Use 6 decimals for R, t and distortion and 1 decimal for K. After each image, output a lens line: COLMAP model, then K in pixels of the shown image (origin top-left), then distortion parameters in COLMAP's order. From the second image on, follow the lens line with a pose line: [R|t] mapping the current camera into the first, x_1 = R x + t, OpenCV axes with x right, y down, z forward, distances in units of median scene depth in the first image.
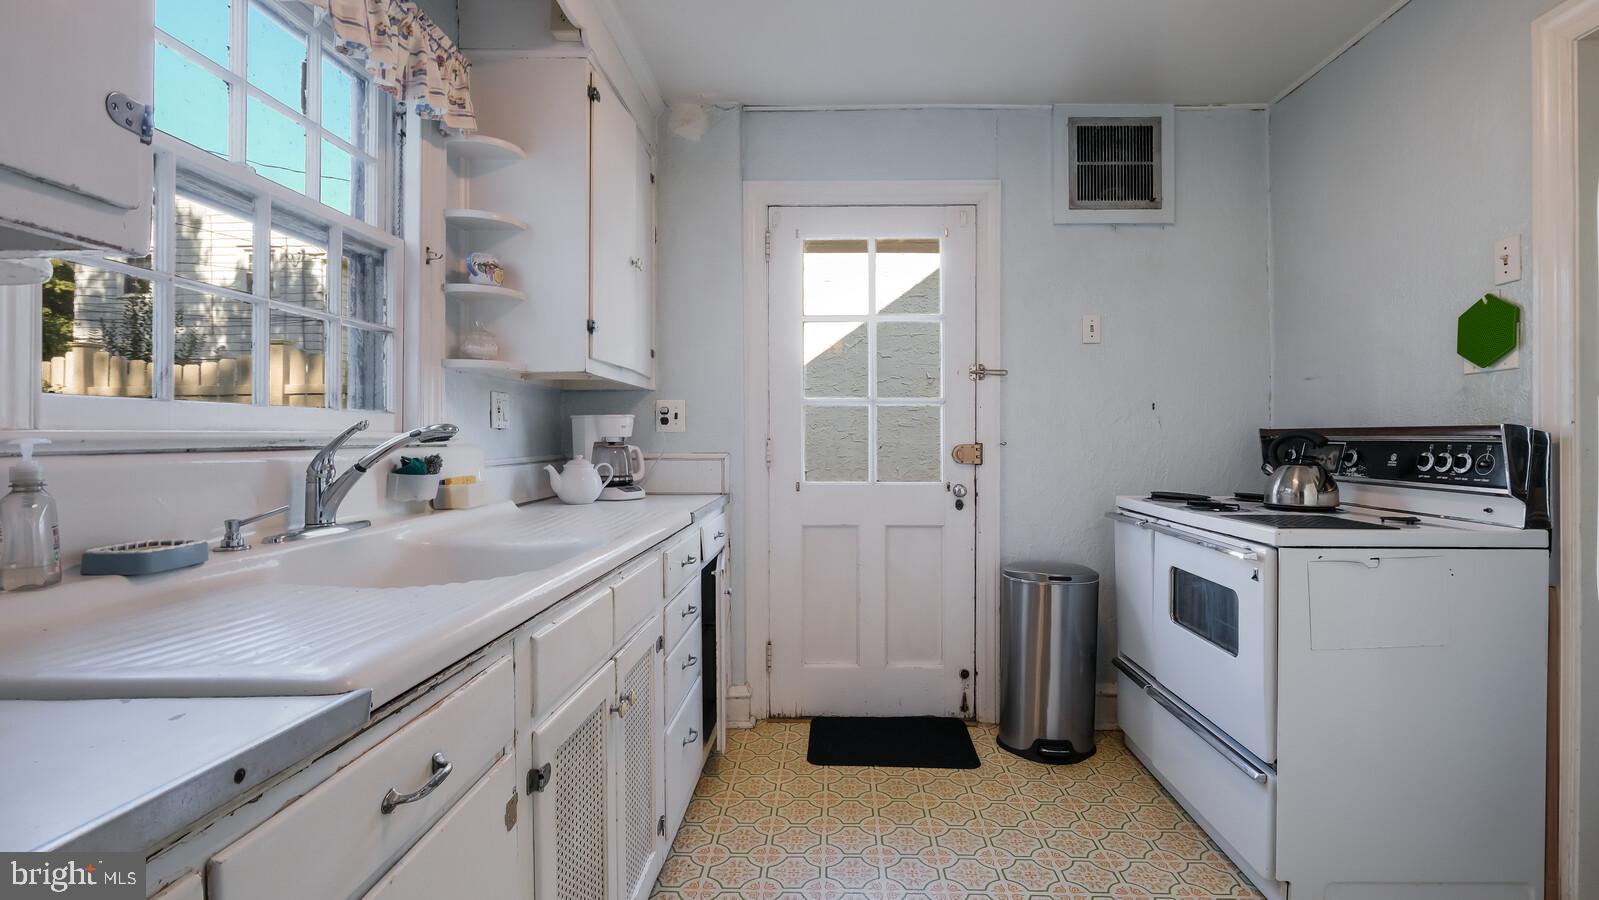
lens RADIAL K [[709.4, 0, 797.1], [0, 709.4, 441.0], [0, 0, 1]] dist [-0.007831, -0.000724]
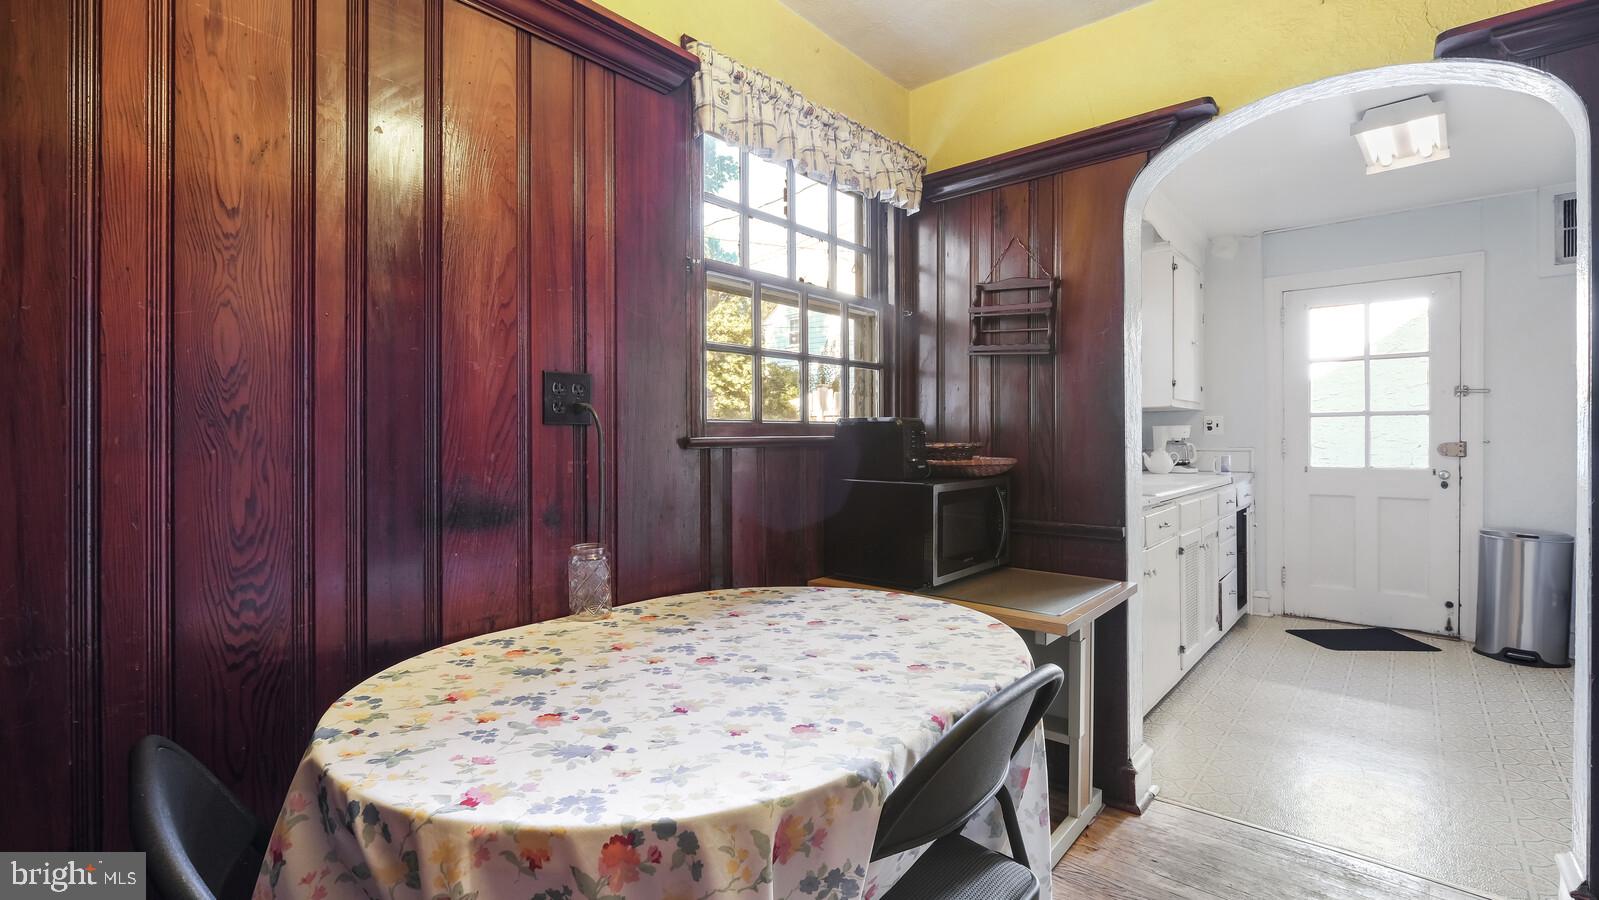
lens RADIAL K [[709.4, 0, 801.0], [0, 709.4, 441.2], [0, 0, 1]] dist [-0.007831, -0.000724]
pose [[0.789169, -0.001151, -0.614175, 0.083897], [-0.000092, 0.999998, -0.001992, 0.005897], [0.614176, 0.001629, 0.789167, -0.964740]]
